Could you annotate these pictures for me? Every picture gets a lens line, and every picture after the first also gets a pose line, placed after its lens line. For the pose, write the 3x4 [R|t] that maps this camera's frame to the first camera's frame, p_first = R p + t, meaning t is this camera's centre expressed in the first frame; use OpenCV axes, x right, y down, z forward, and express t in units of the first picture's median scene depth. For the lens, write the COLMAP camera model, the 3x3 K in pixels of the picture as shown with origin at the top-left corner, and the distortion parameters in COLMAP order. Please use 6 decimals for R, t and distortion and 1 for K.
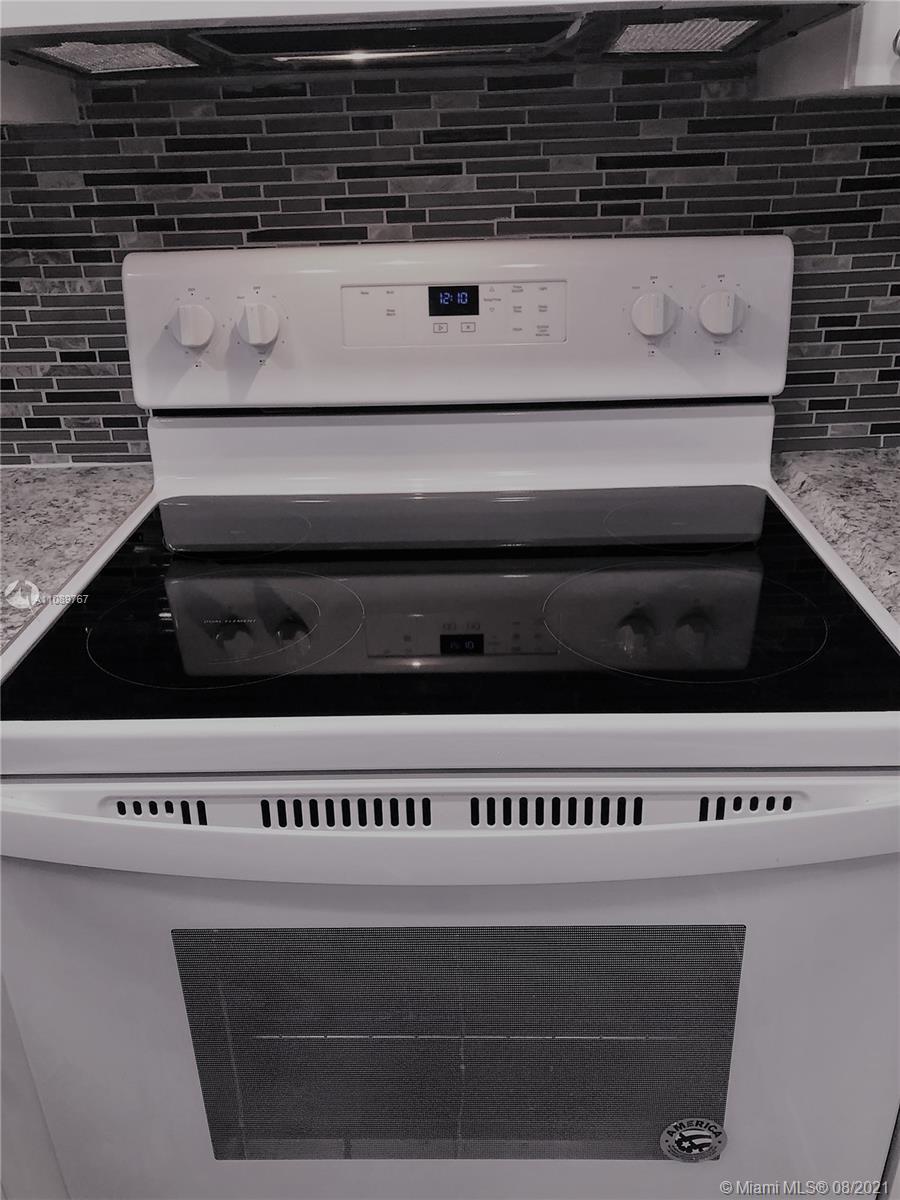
lens RADIAL K [[974.6, 0, 447.7], [0, 974.6, 591.9], [0, 0, 1]] dist [-0.002166, 0.005507]
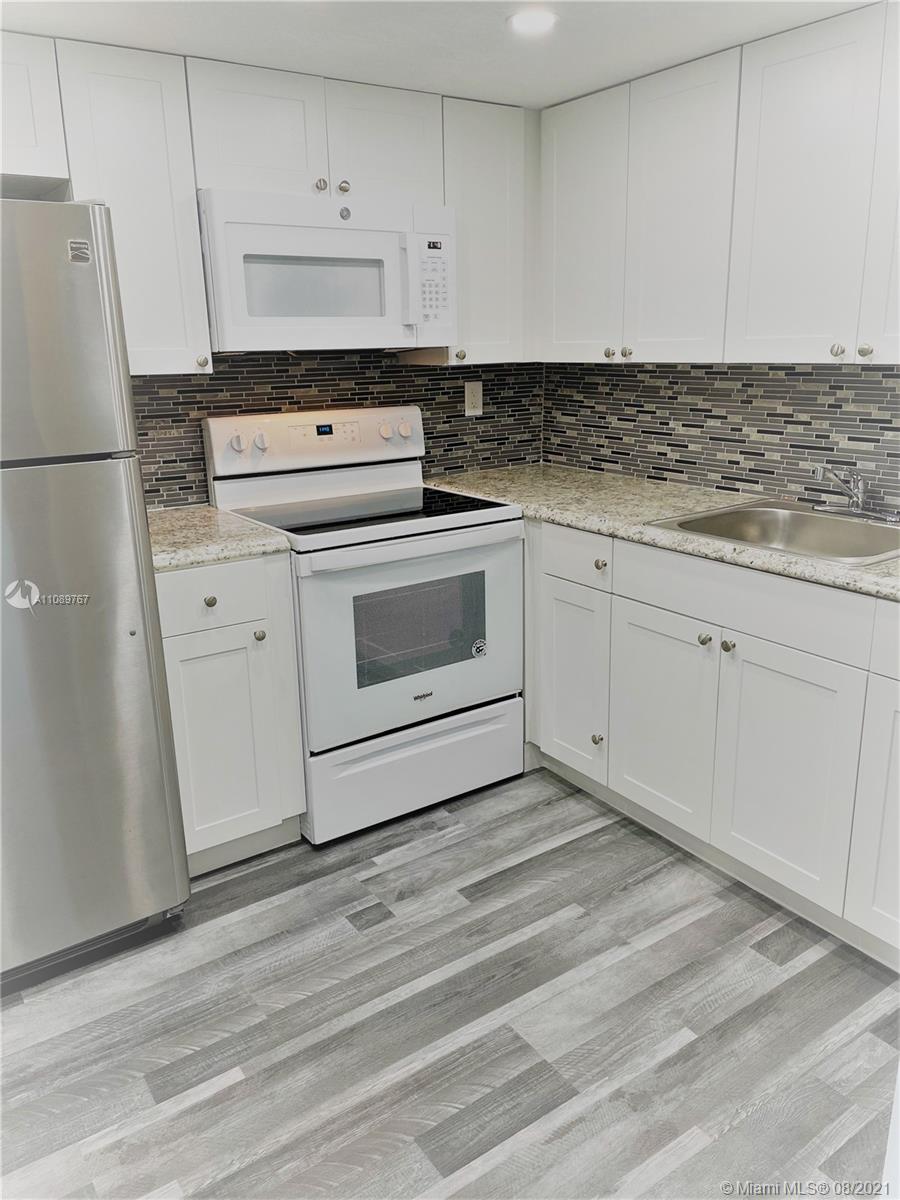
lens RADIAL K [[889.3, 0, 450.0], [0, 889.3, 600.0], [0, 0, 1]] dist [0.001374, -0.000249]
pose [[0.806606, -0.148843, 0.572042, -1.229513], [0.239431, 0.967099, -0.085973, 0.483161], [-0.540425, 0.206312, 0.815706, -1.193462]]
